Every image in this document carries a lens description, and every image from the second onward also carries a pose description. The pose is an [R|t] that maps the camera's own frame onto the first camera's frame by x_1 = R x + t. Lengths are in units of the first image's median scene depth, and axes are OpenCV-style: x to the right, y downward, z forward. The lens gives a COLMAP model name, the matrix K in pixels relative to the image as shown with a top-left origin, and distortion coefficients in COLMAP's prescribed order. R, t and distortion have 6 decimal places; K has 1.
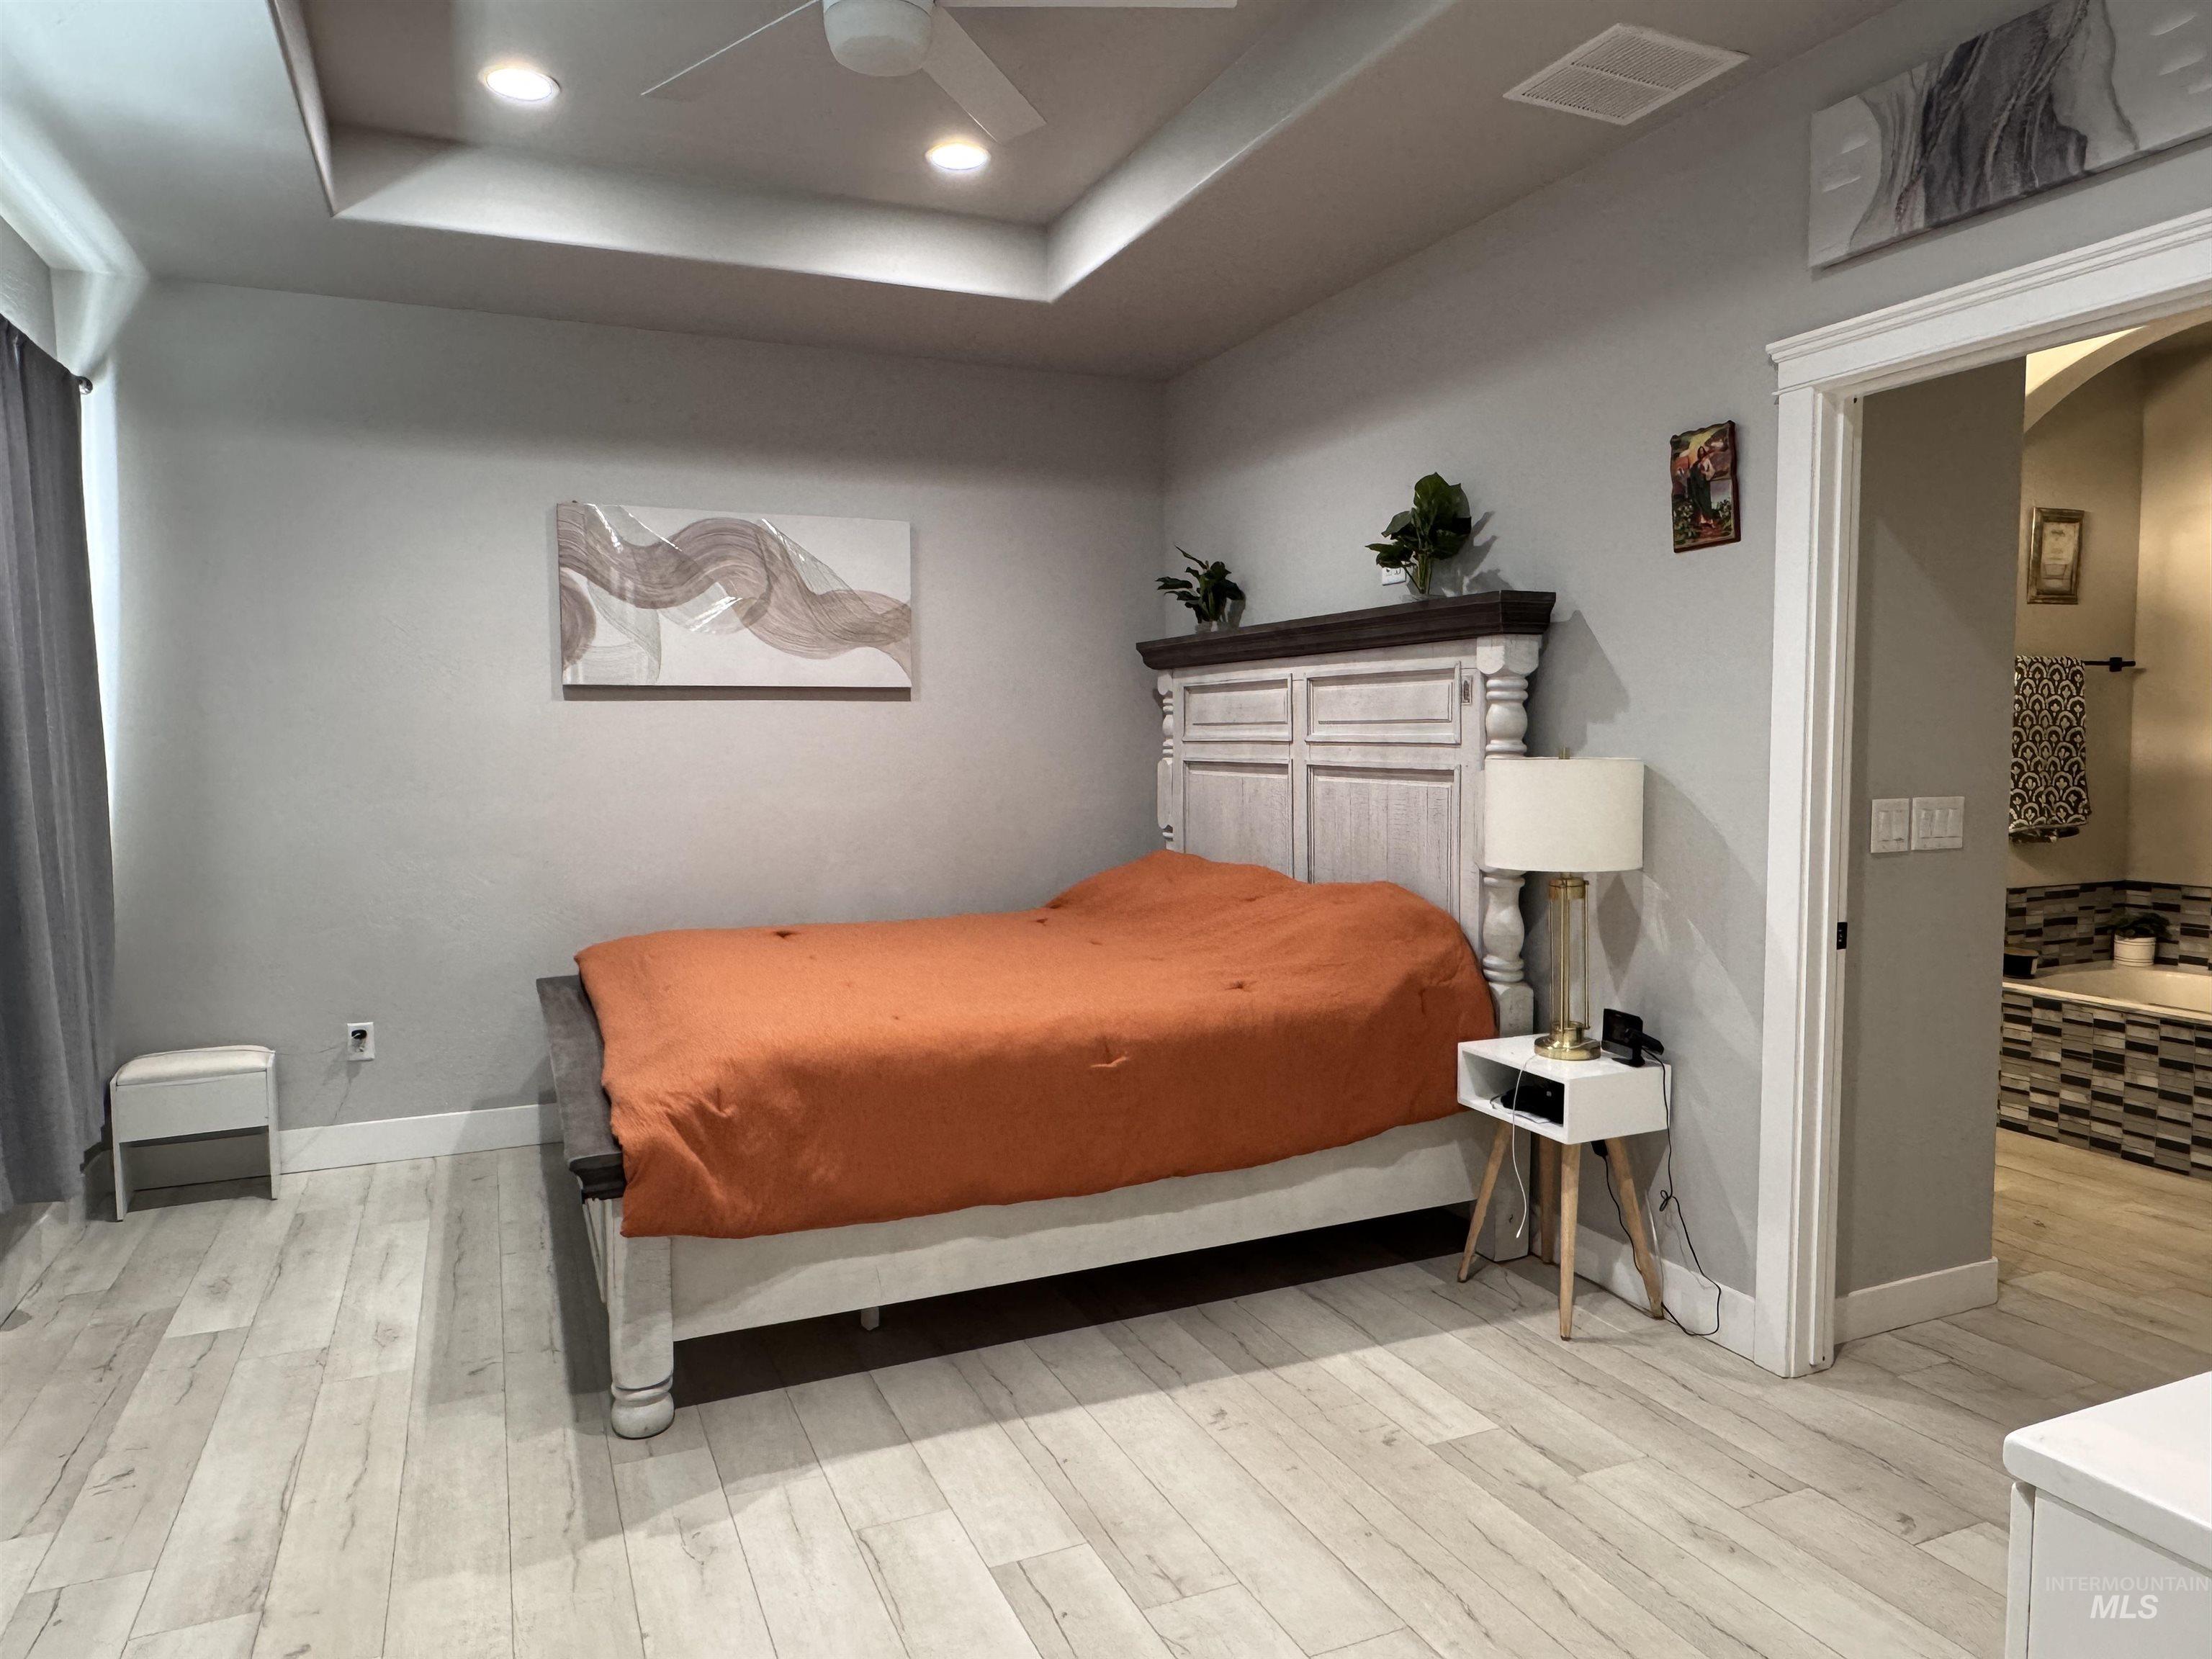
lens RADIAL K [[1440.9, 0, 1113.9], [0, 1440.9, 838.1], [0, 0, 1]] dist [0.004562, 0.002330]
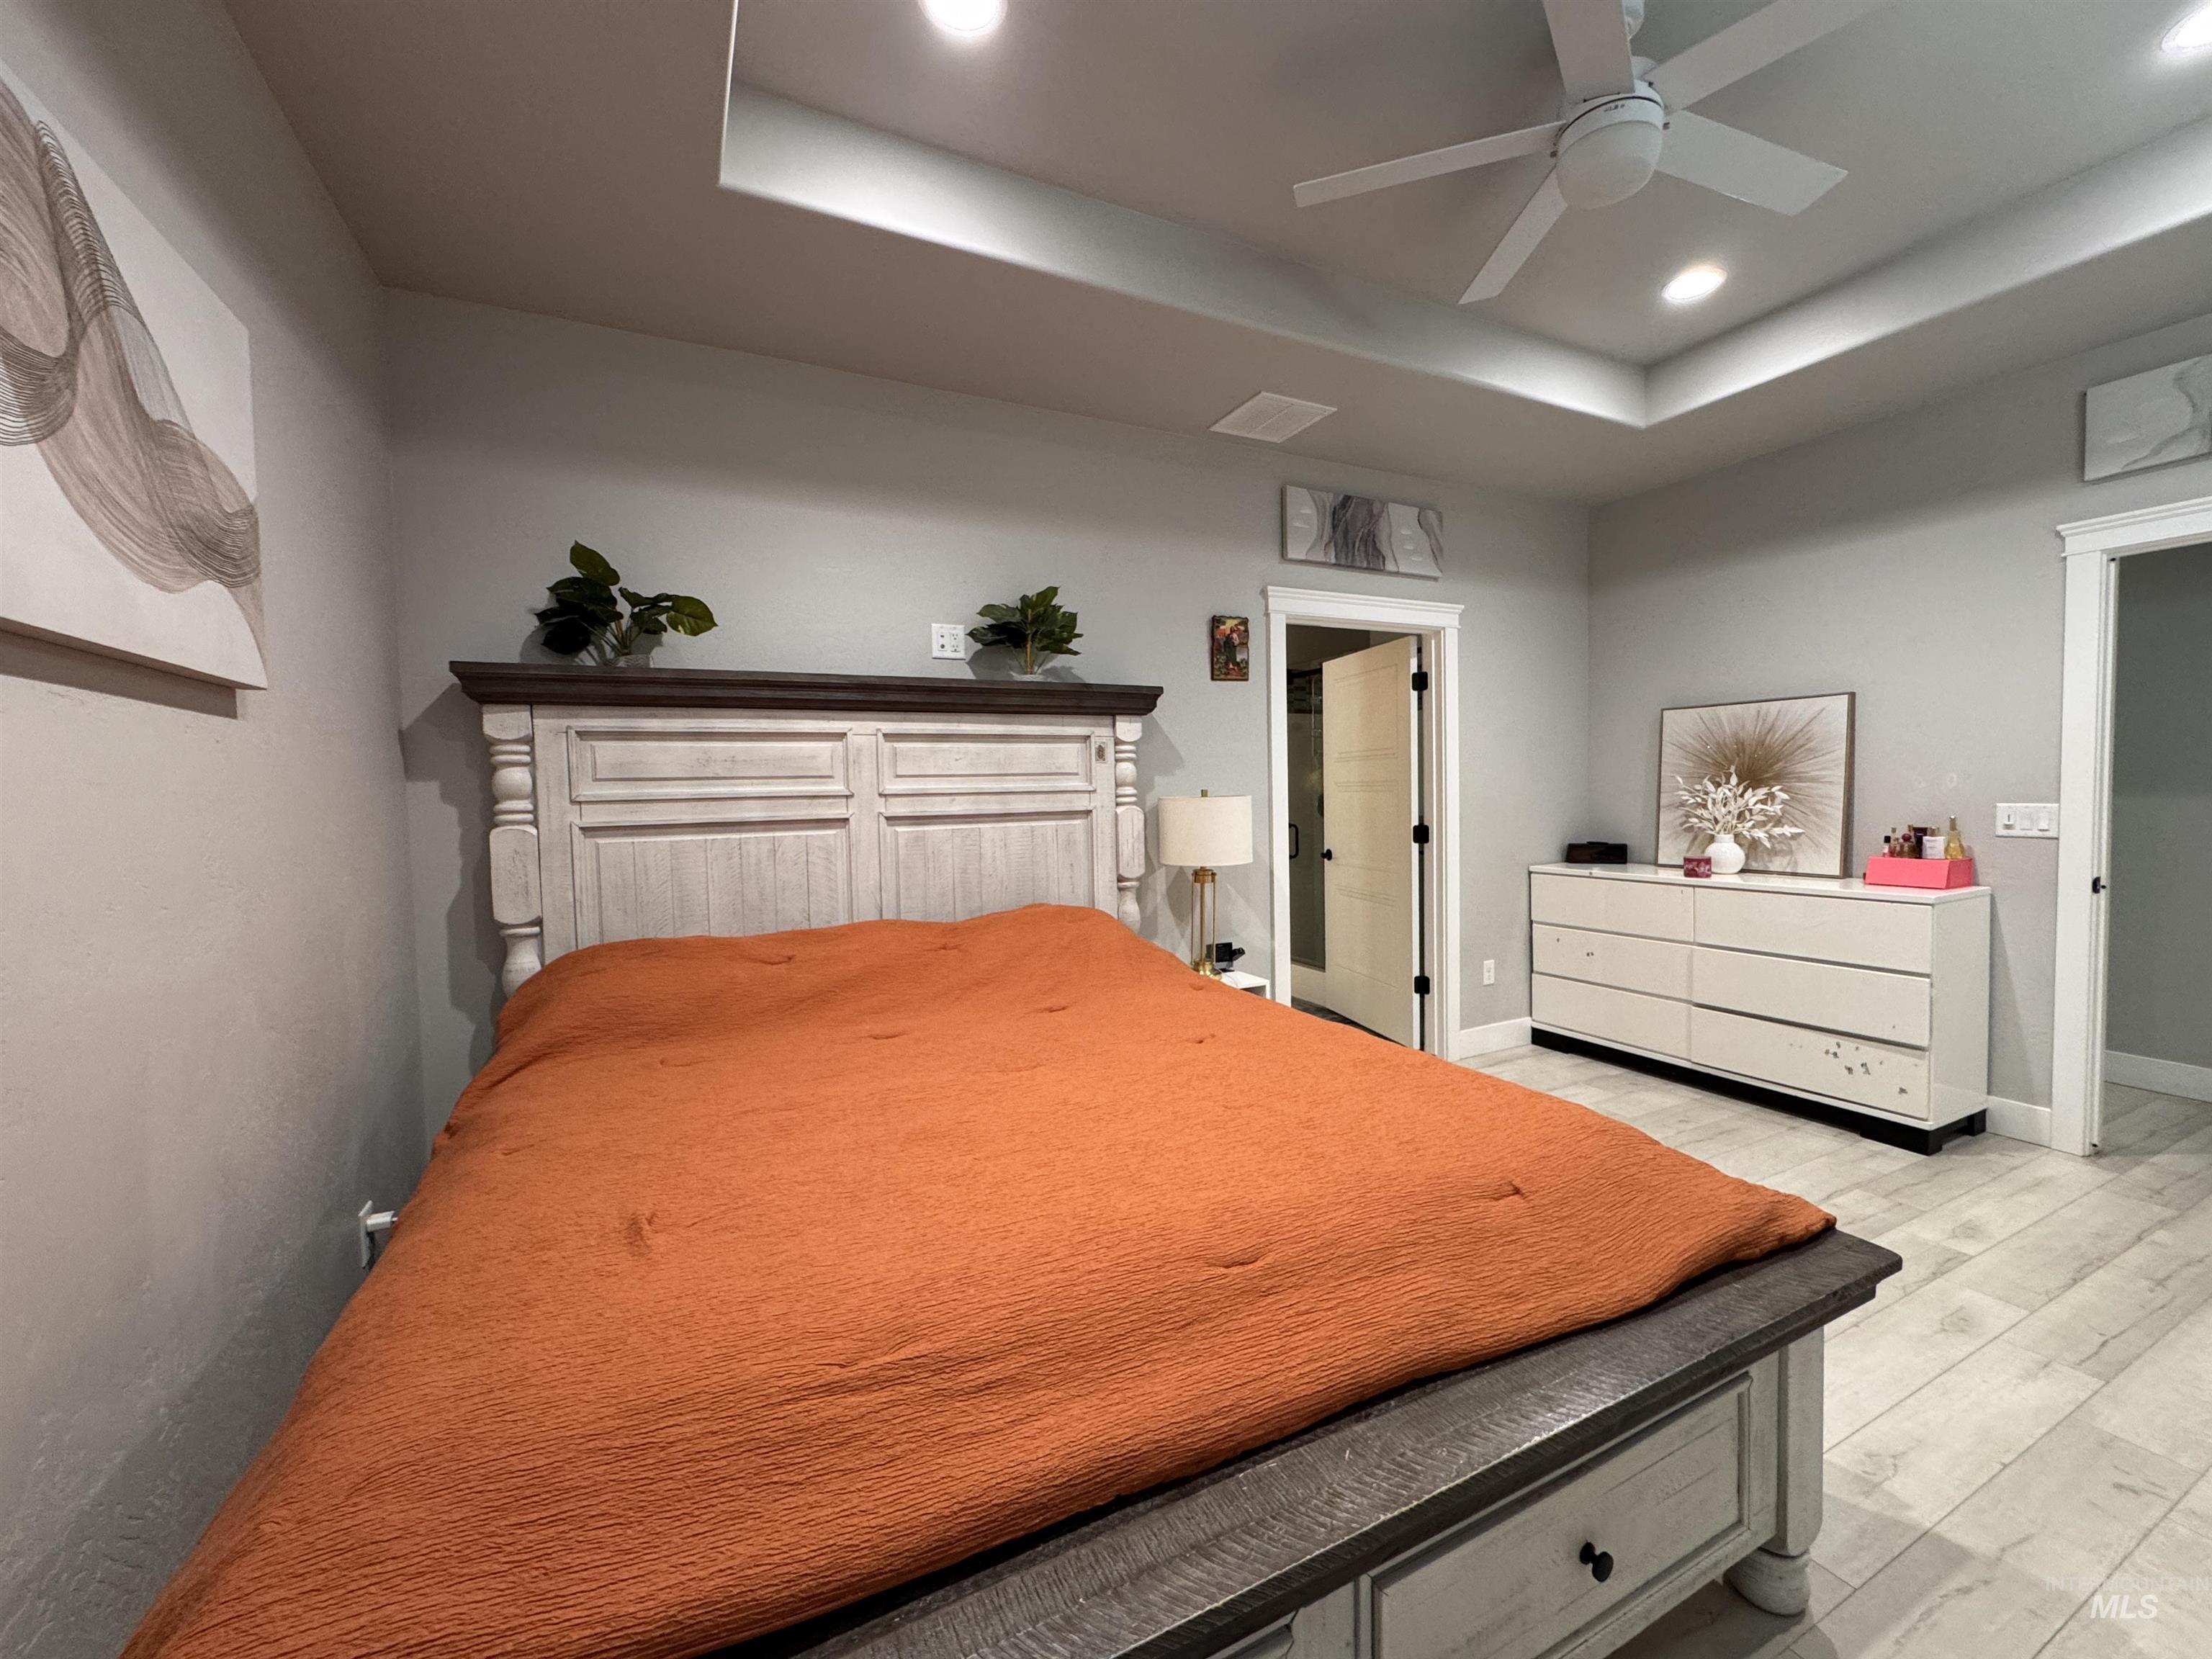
lens RADIAL K [[875.5, 0, 1108.9], [0, 875.5, 835.6], [0, 0, 1]] dist [0.000114, -0.000092]
pose [[-0.050265, -0.046563, 0.997650, -0.609616], [0.096086, 0.994053, 0.051236, -0.065174], [-0.994103, 0.098436, -0.045492, 1.047132]]
